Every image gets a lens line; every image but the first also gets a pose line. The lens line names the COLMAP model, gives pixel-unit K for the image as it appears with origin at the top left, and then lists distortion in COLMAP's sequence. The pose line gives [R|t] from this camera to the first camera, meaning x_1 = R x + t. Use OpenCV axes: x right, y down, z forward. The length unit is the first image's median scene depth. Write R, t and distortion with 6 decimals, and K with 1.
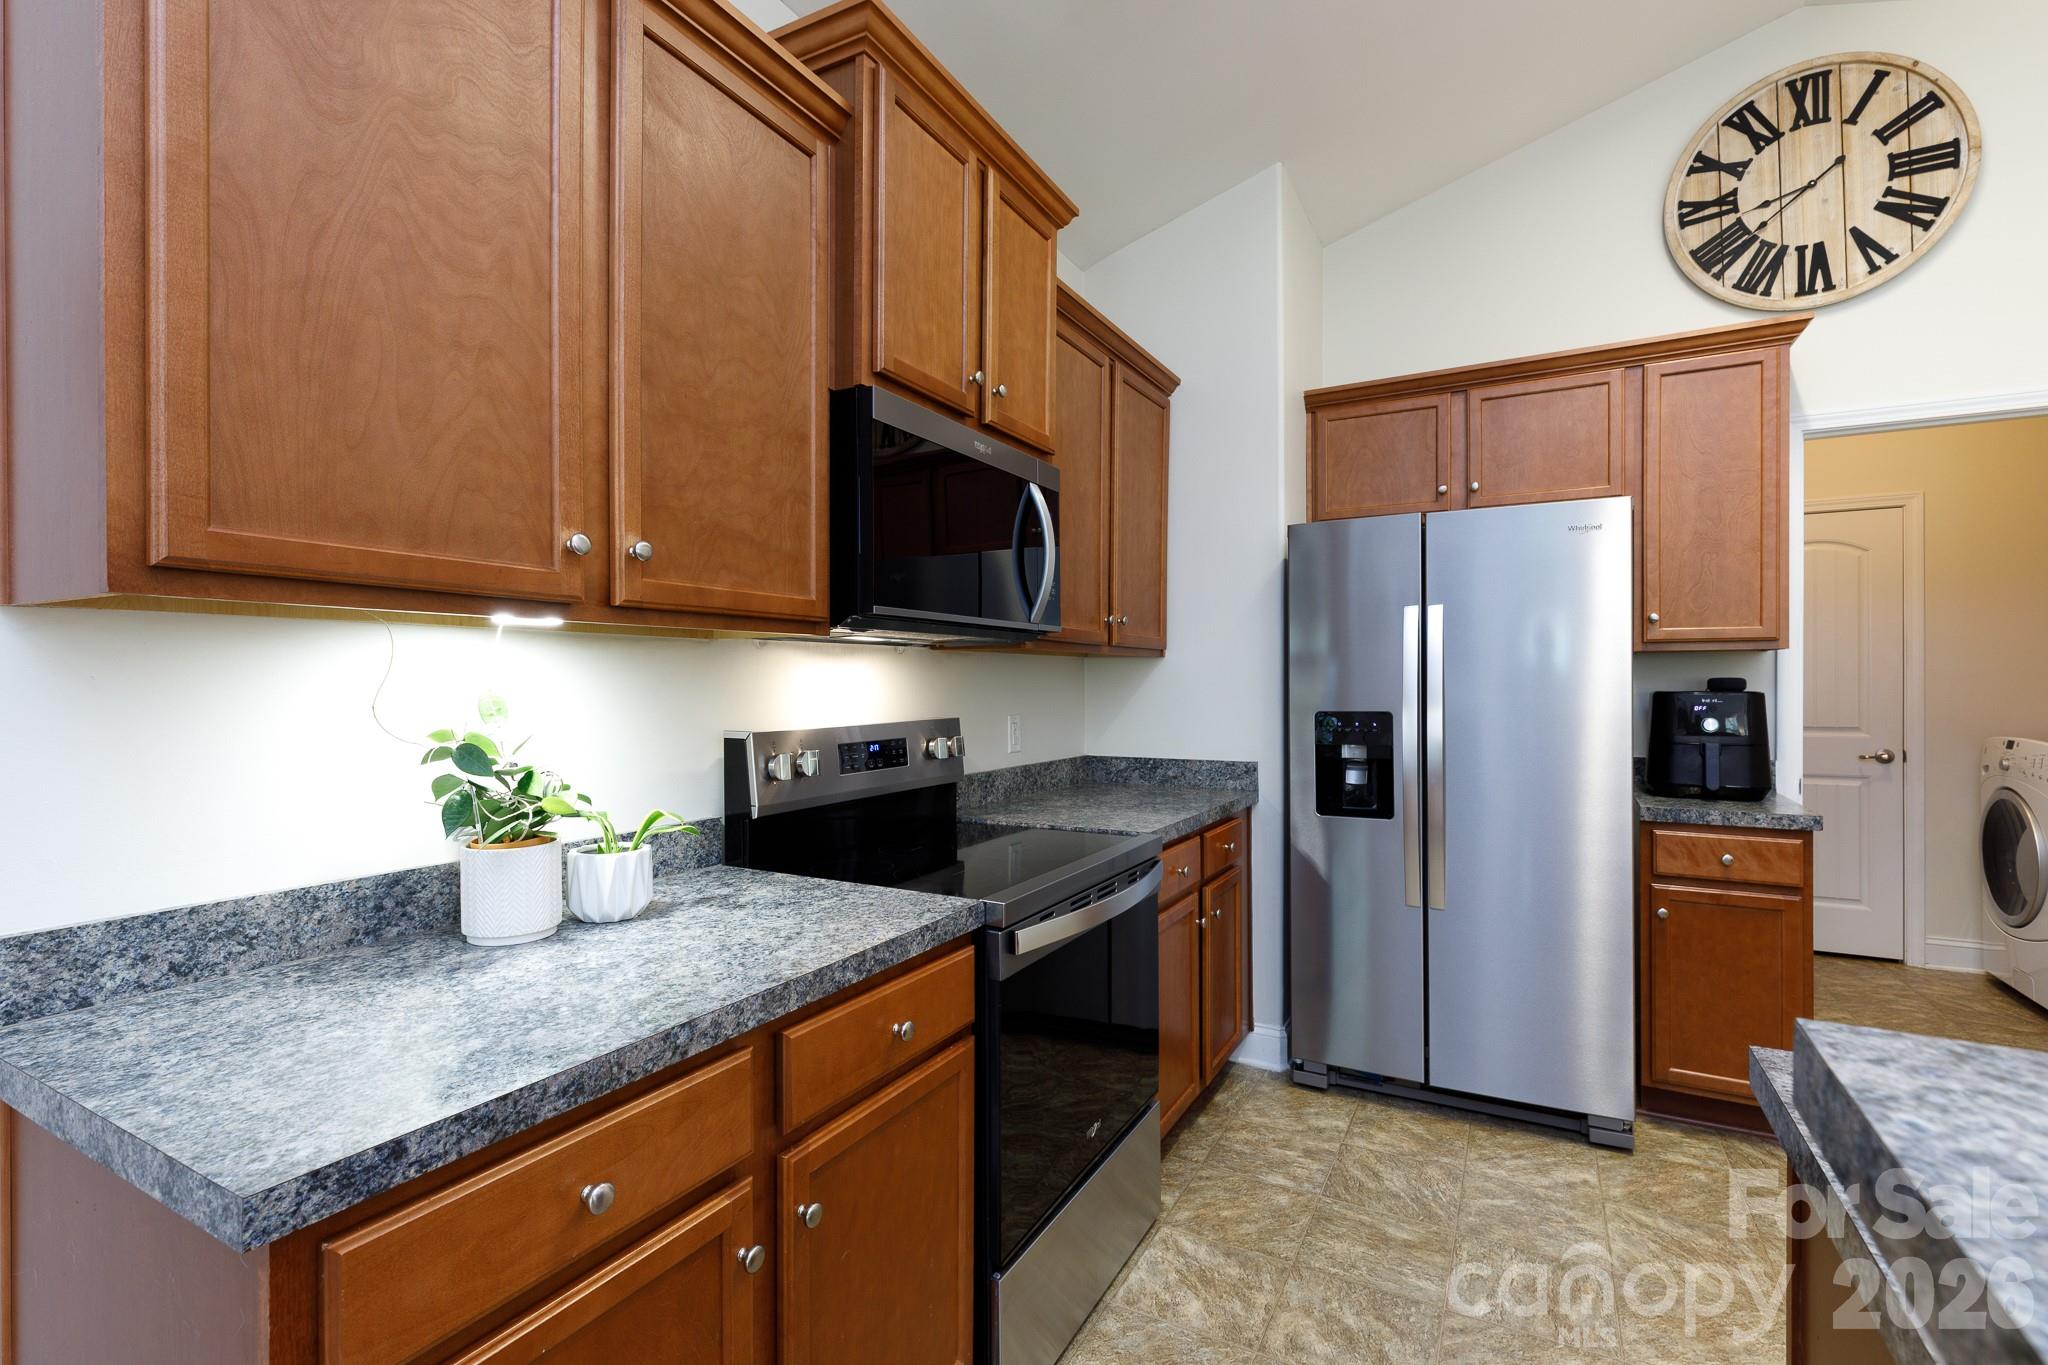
lens RADIAL K [[925.2, 0, 1007.9], [0, 925.2, 678.2], [0, 0, 1]] dist [0.011047, -0.002602]
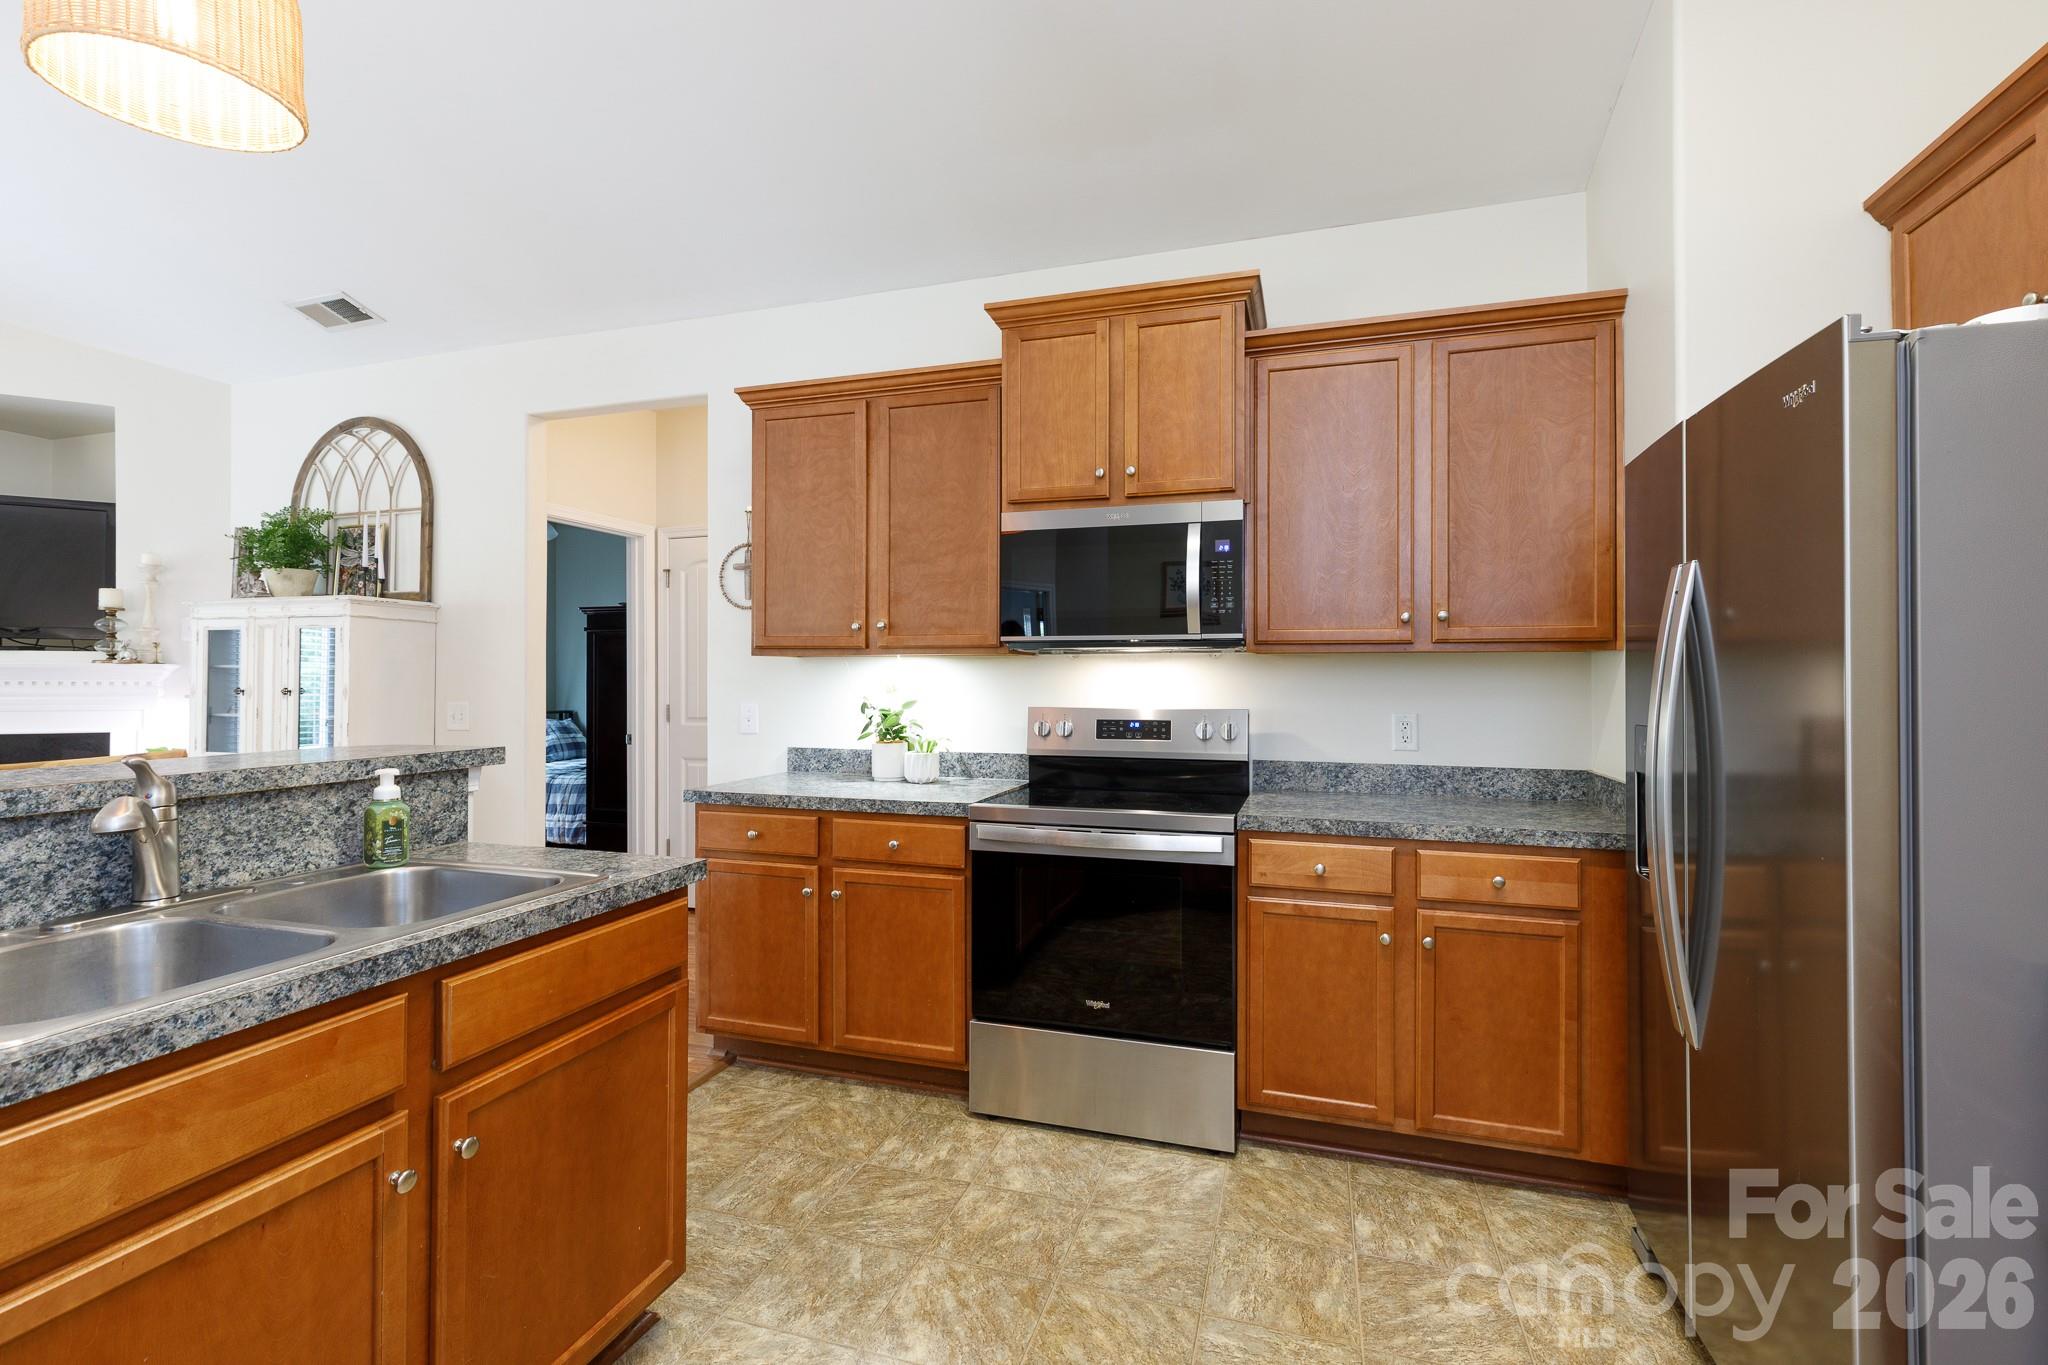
lens RADIAL K [[925.2, 0, 1045.9], [0, 925.2, 659.7], [0, 0, 1]] dist [0.011047, -0.002602]
pose [[0.209662, -0.017728, -0.977613, 1.002561], [-0.000559, 0.999833, -0.018250, -0.001055], [0.977774, 0.004373, 0.209617, 0.442570]]
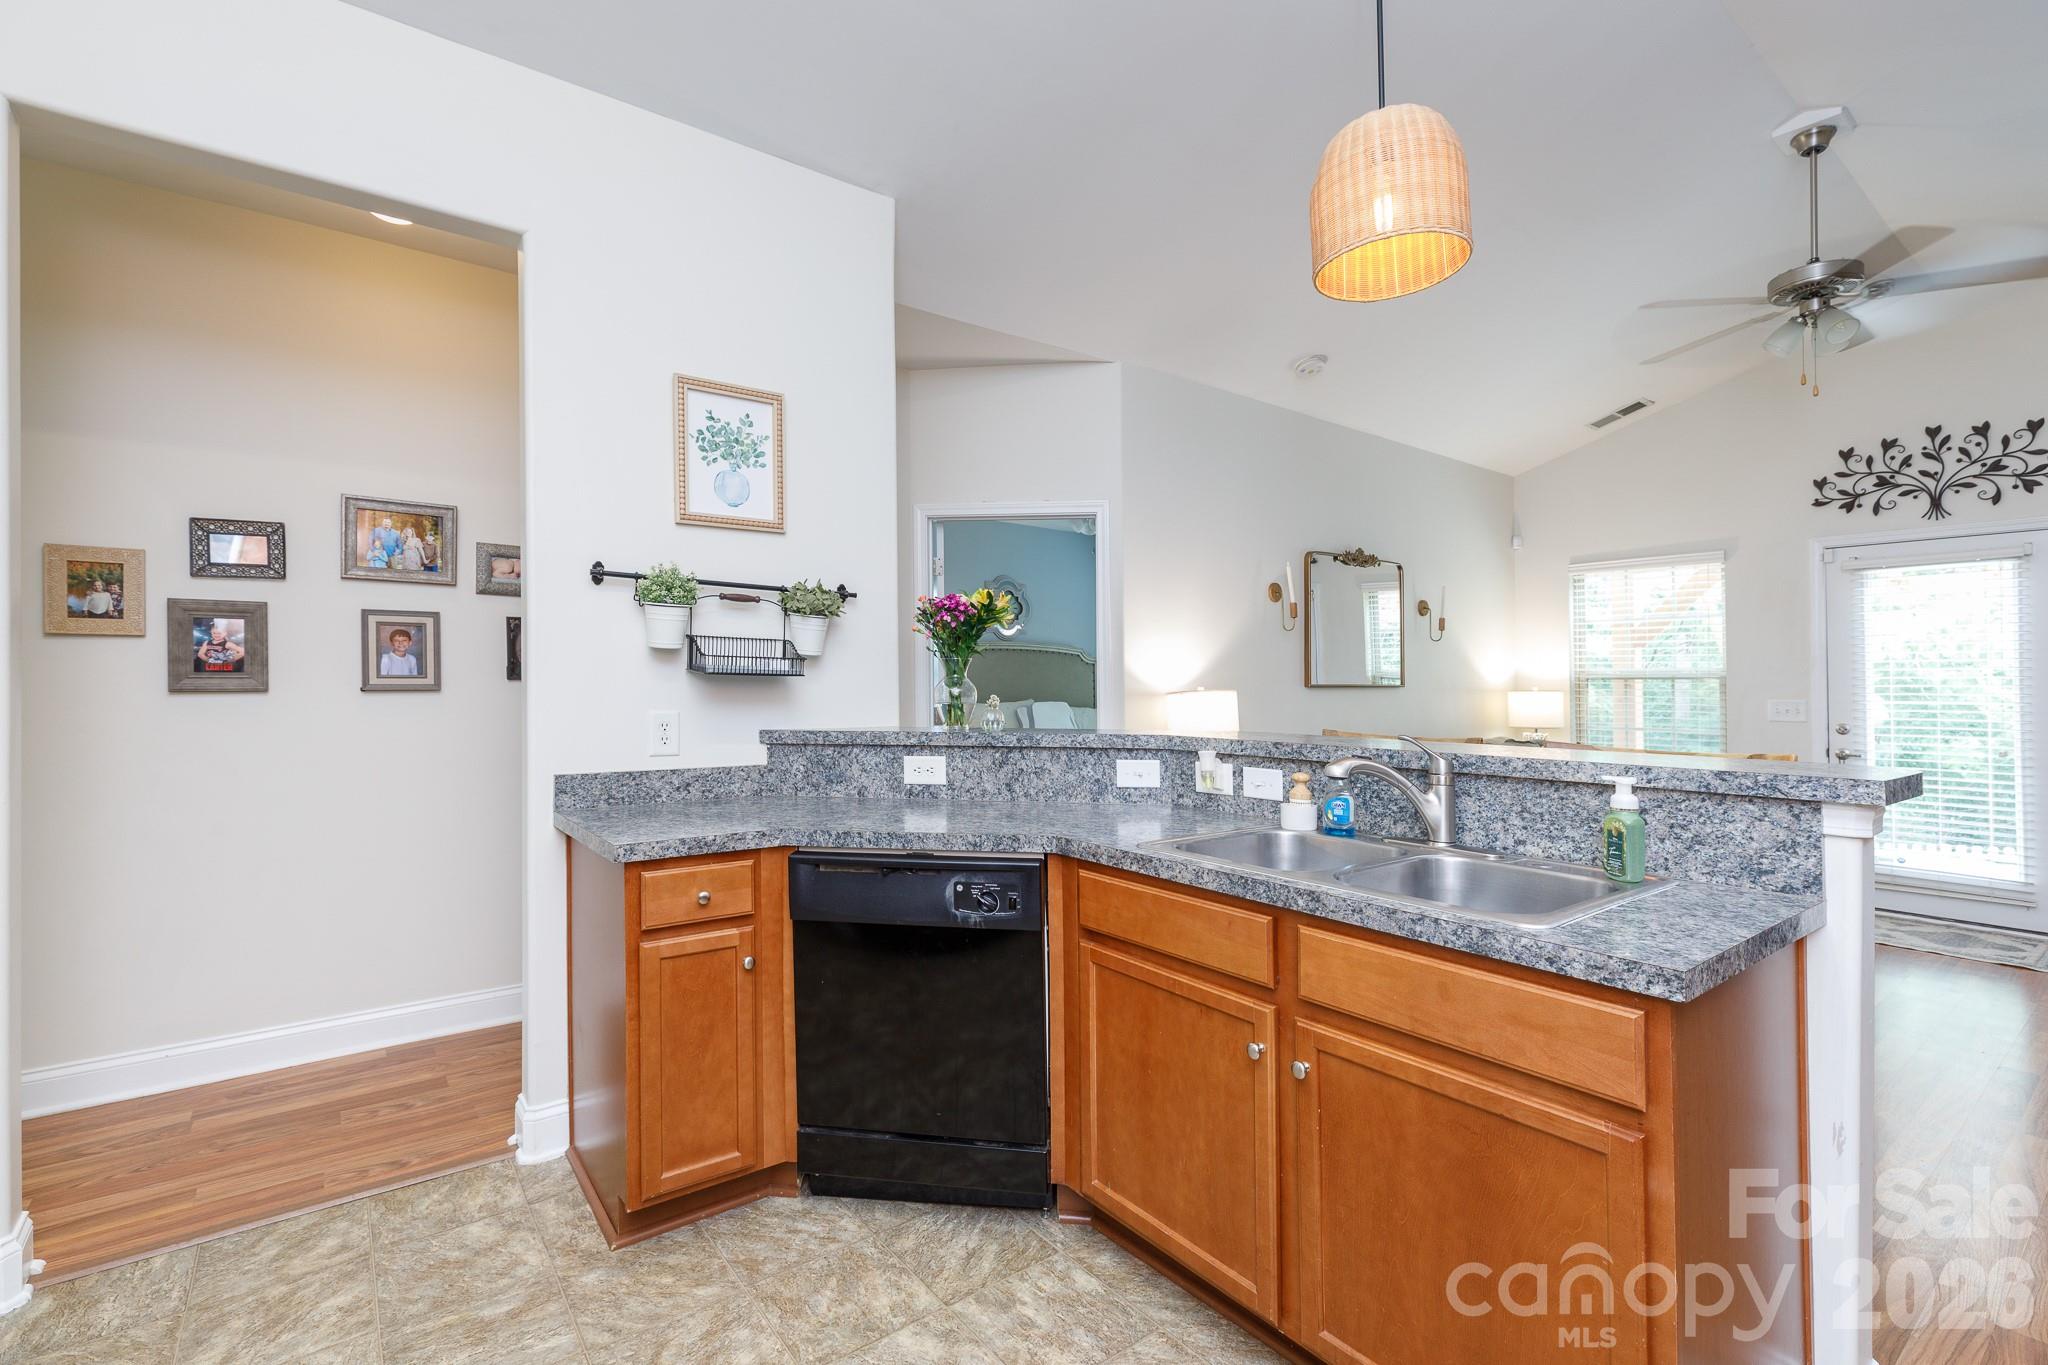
lens RADIAL K [[925.2, 0, 1015.4], [0, 925.2, 656.1], [0, 0, 1]] dist [0.011047, -0.002602]
pose [[-0.912663, 0.009055, 0.408613, 0.327712], [-0.003666, 0.999533, -0.030338, 0.004811], [-0.408697, -0.029186, -0.912203, 0.894259]]
